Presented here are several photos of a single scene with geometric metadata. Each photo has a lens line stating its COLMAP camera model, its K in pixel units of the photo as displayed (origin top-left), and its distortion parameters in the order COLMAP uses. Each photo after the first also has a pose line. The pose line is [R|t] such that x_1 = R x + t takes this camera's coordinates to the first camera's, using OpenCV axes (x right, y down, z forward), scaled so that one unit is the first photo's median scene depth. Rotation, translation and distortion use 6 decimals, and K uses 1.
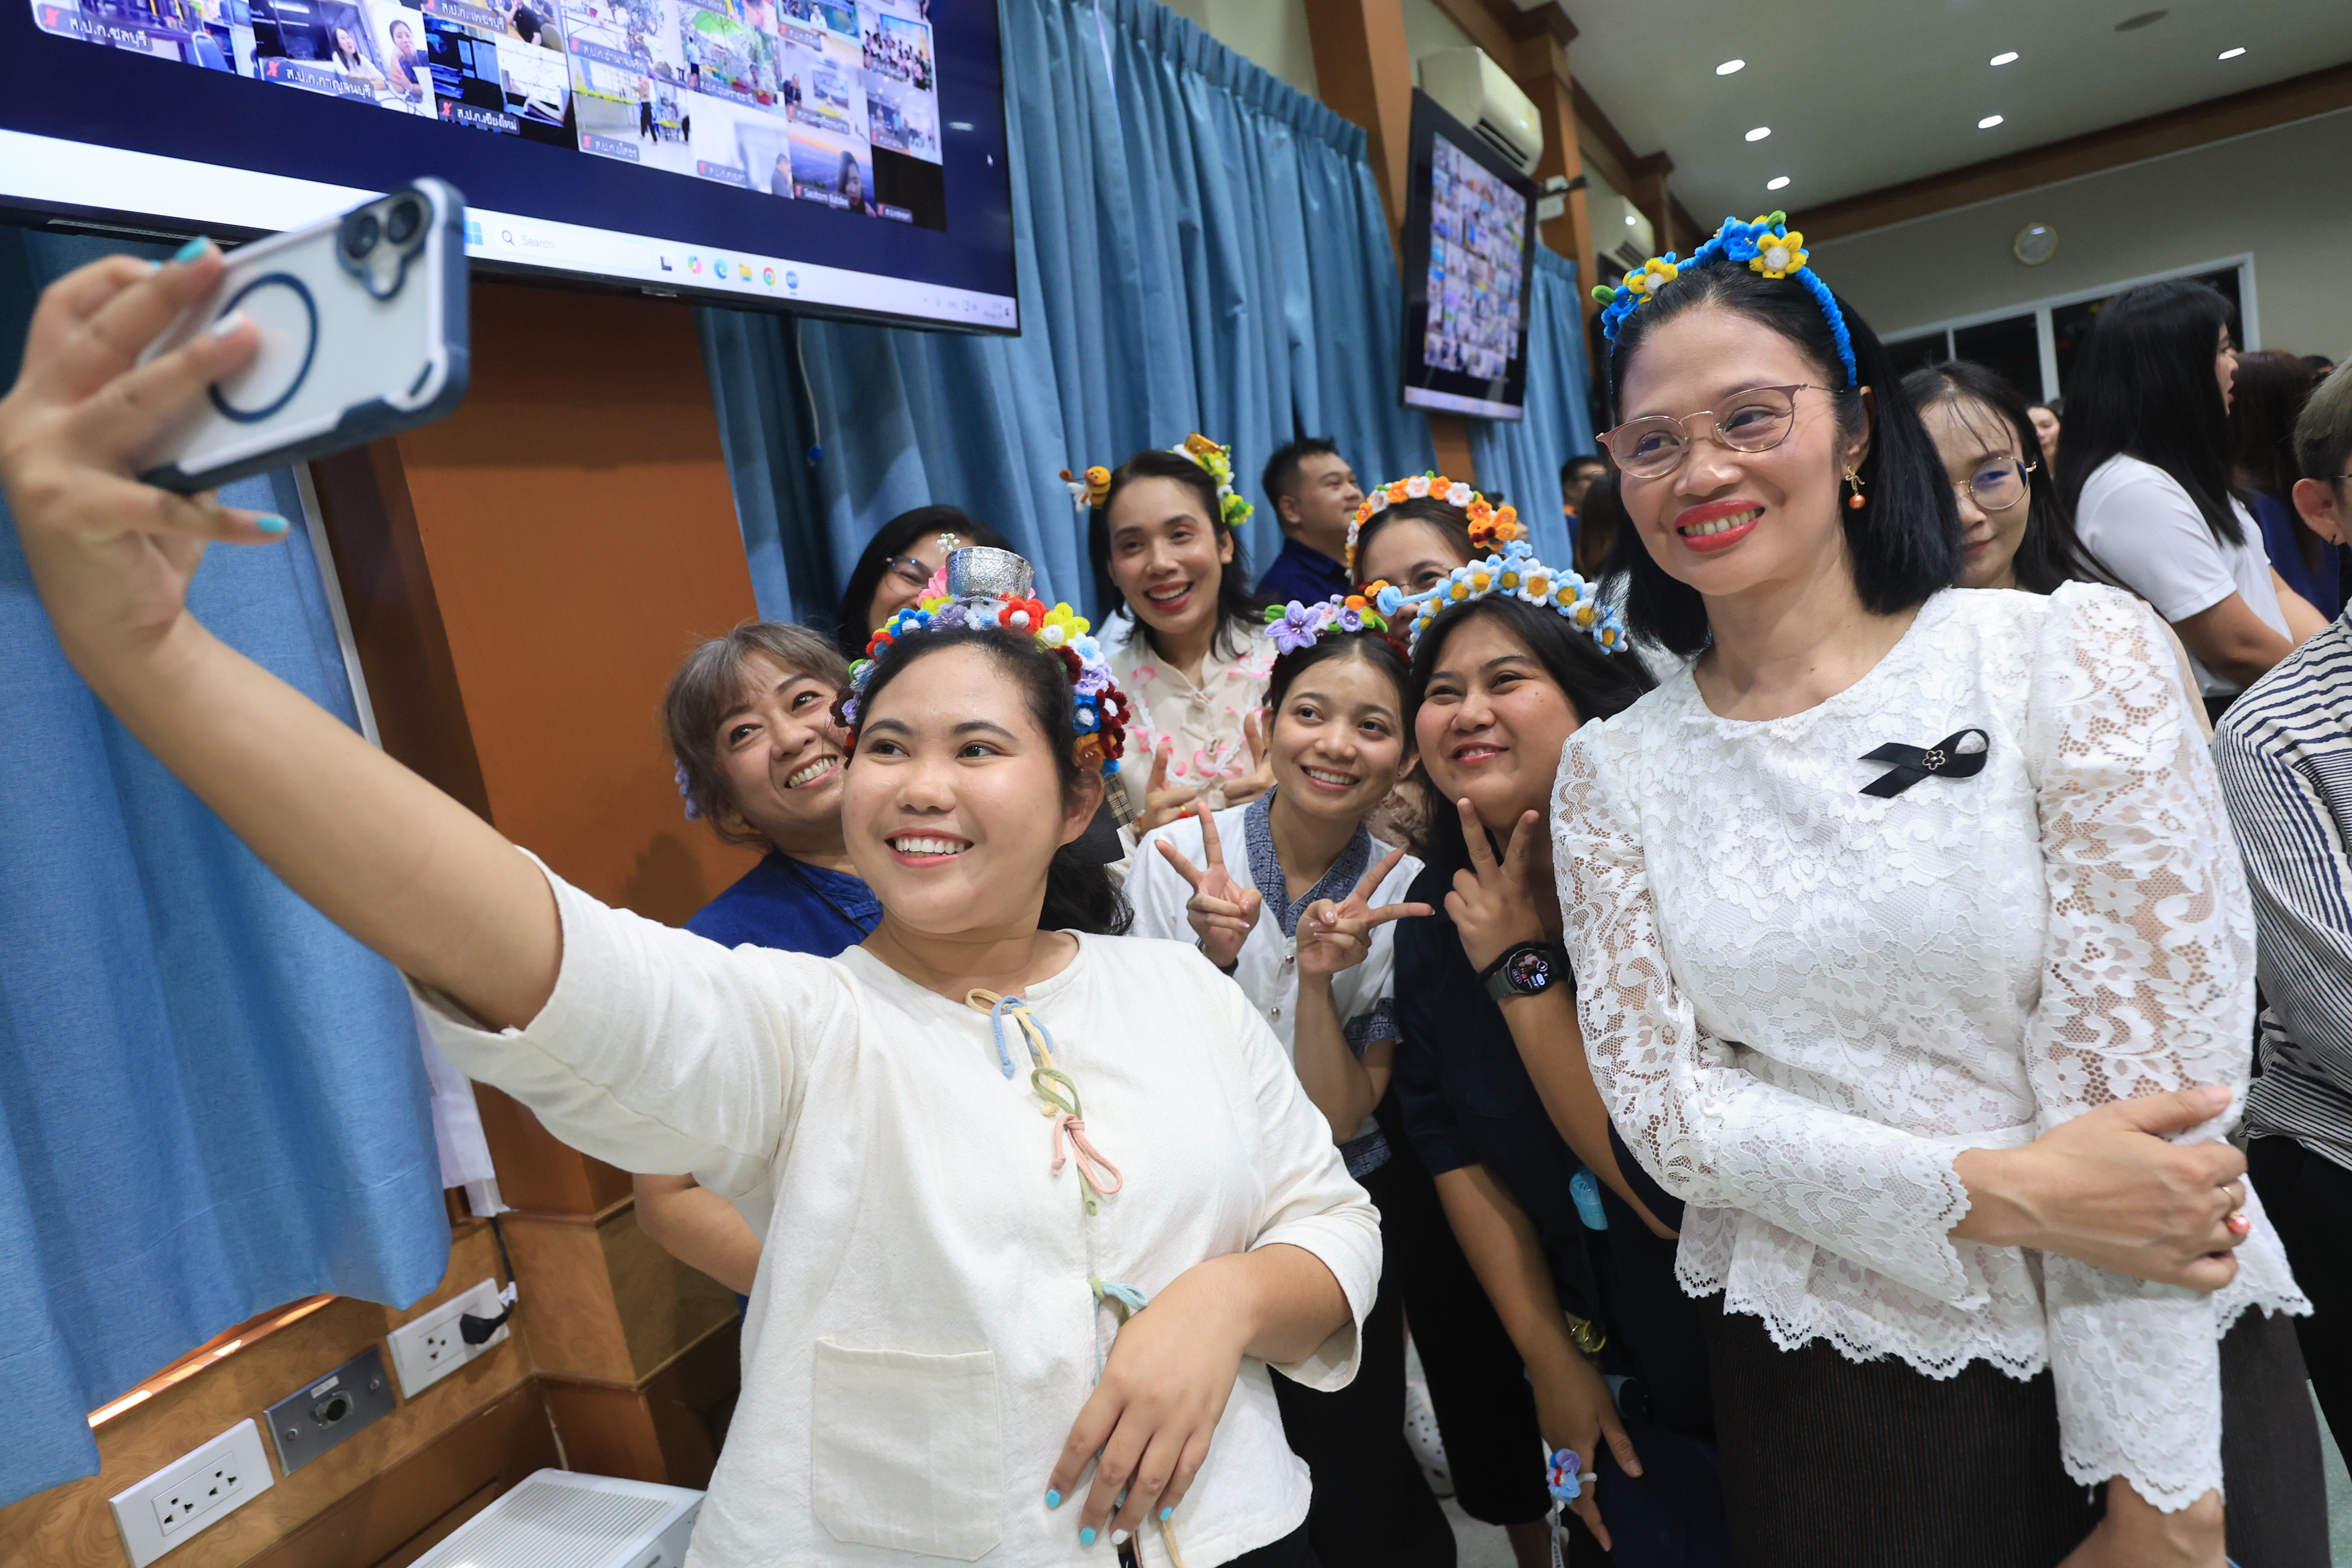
lens RADIAL K [[1487.4, 0, 1176.0], [0, 1487.4, 784.0], [0, 0, 1]] dist [-0.000050, -0.000019]
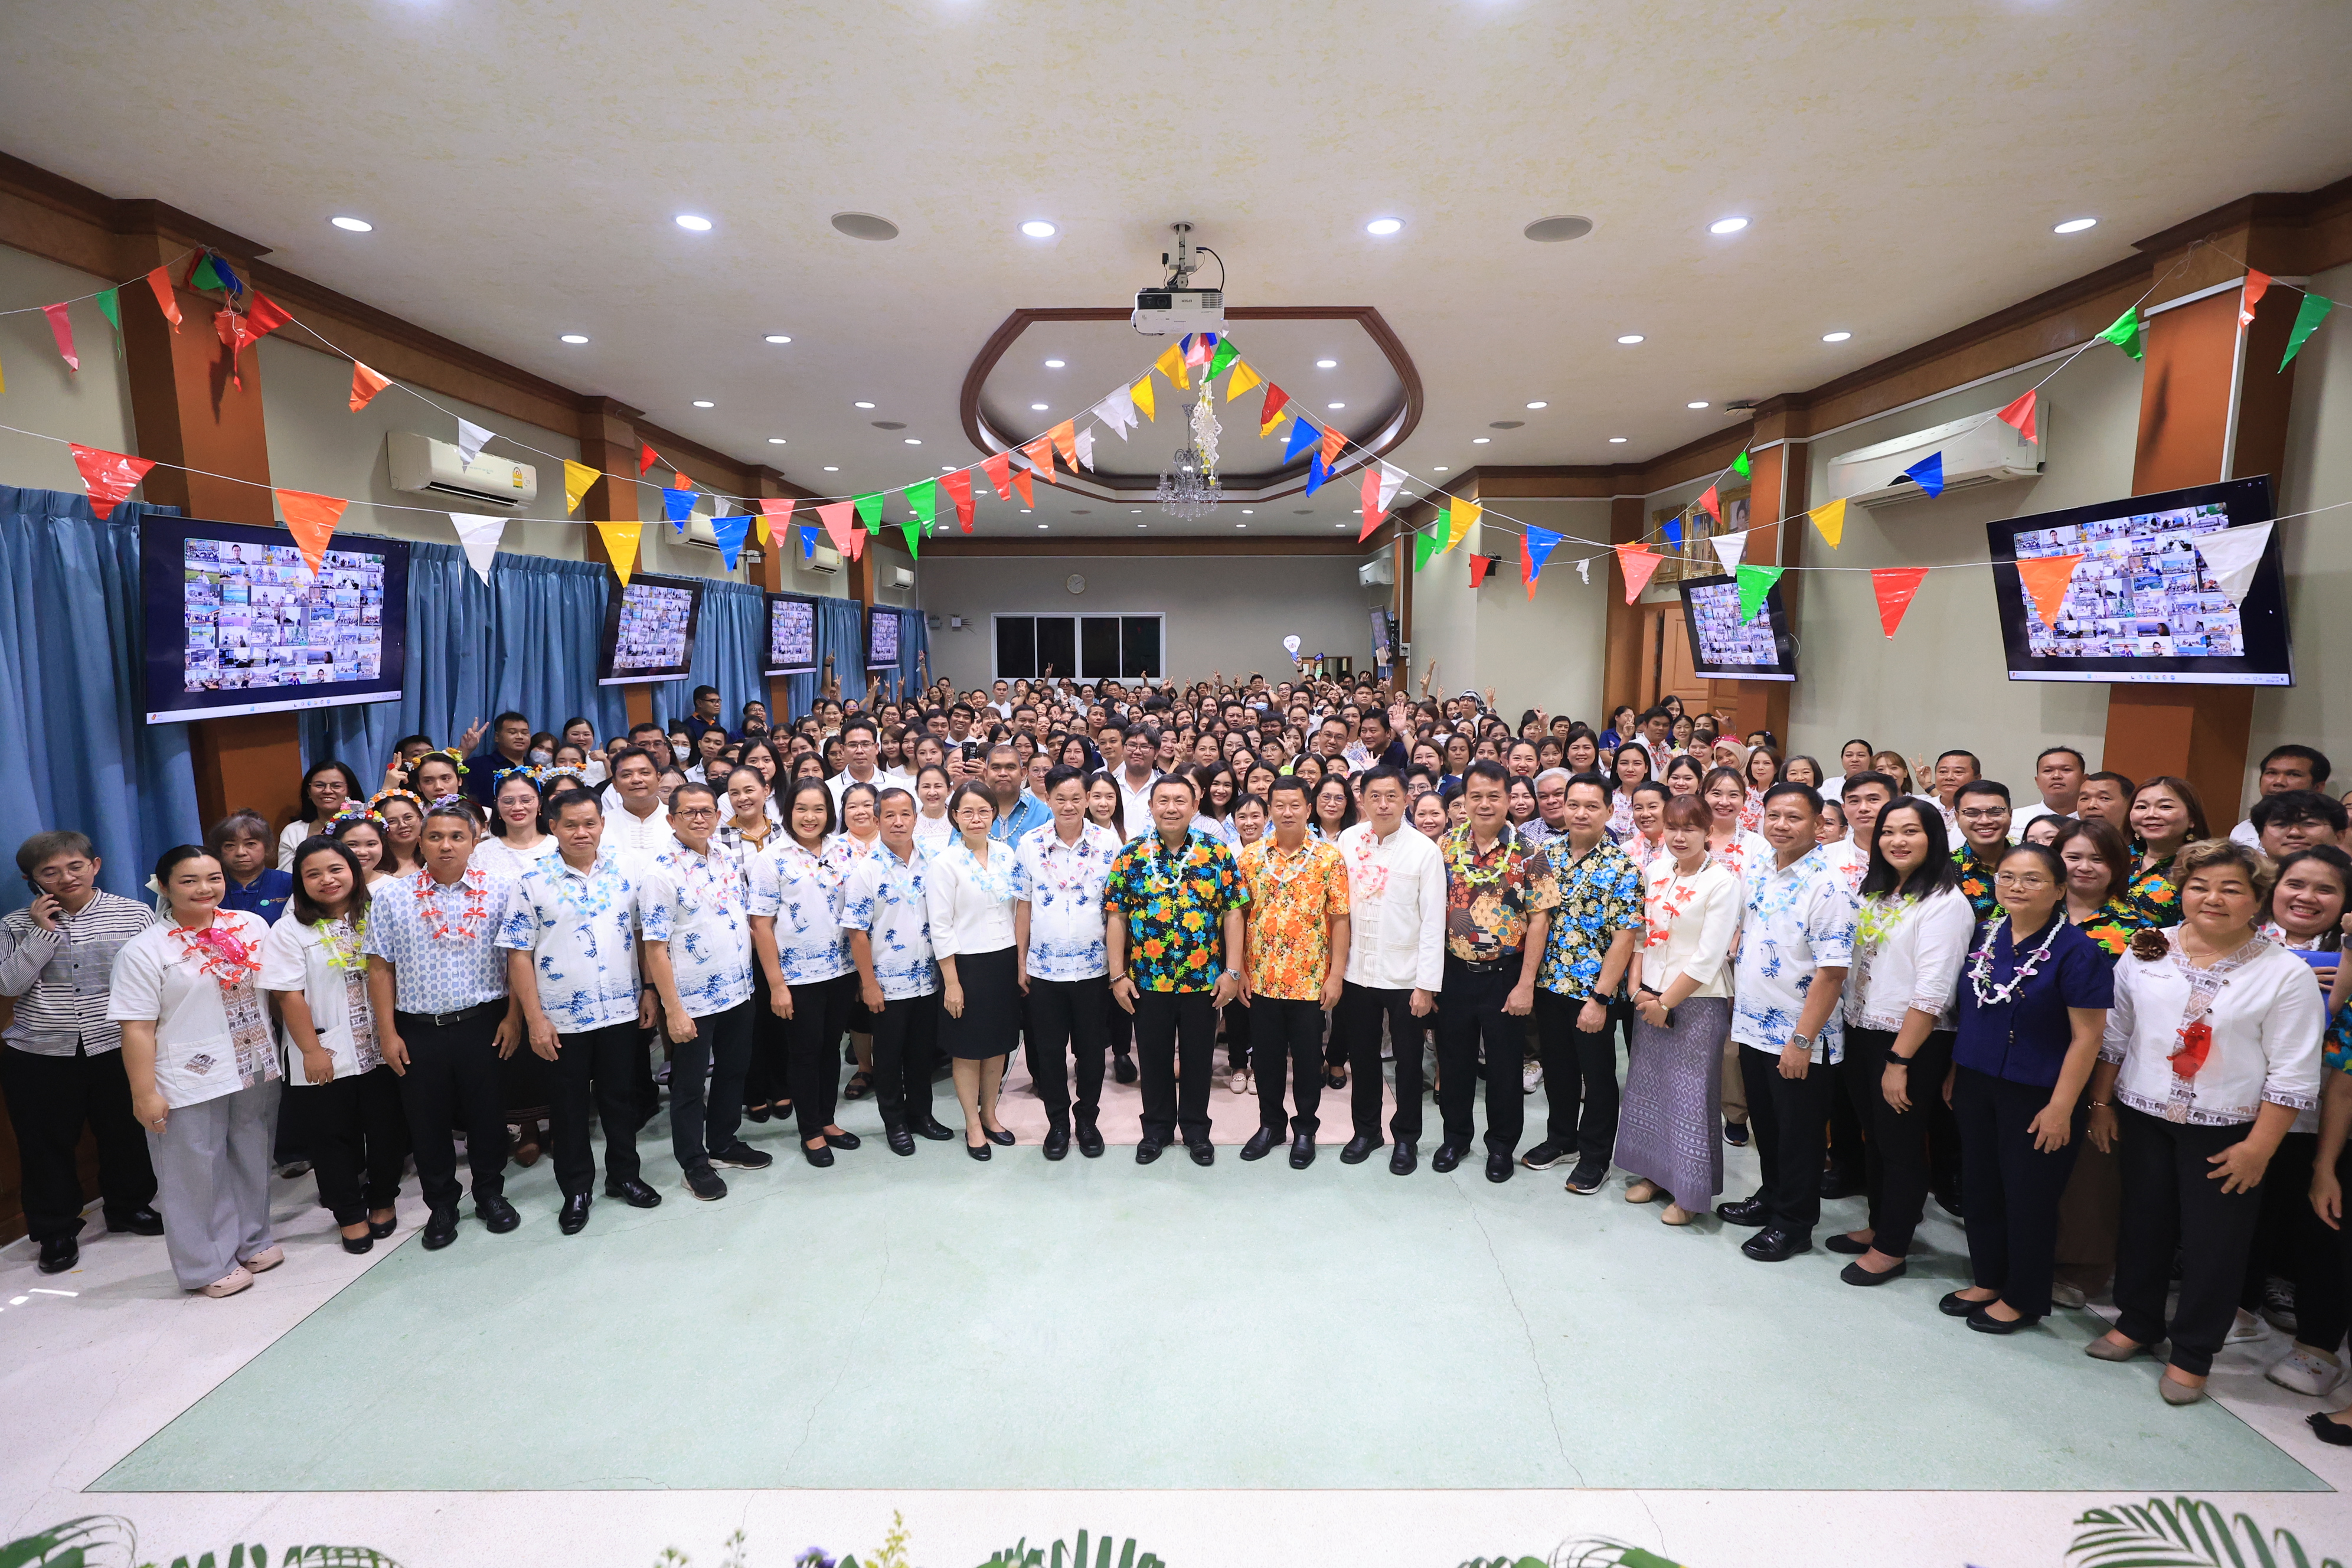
lens RADIAL K [[1137.9, 0, 1176.0], [0, 1137.9, 784.0], [0, 0, 1]] dist [0.000138, -0.040920]
pose [[0.880330, 0.120897, 0.458697, 0.326940], [-0.101742, 0.992596, -0.066352, -0.148369], [-0.463323, 0.011743, 0.886112, -2.411115]]
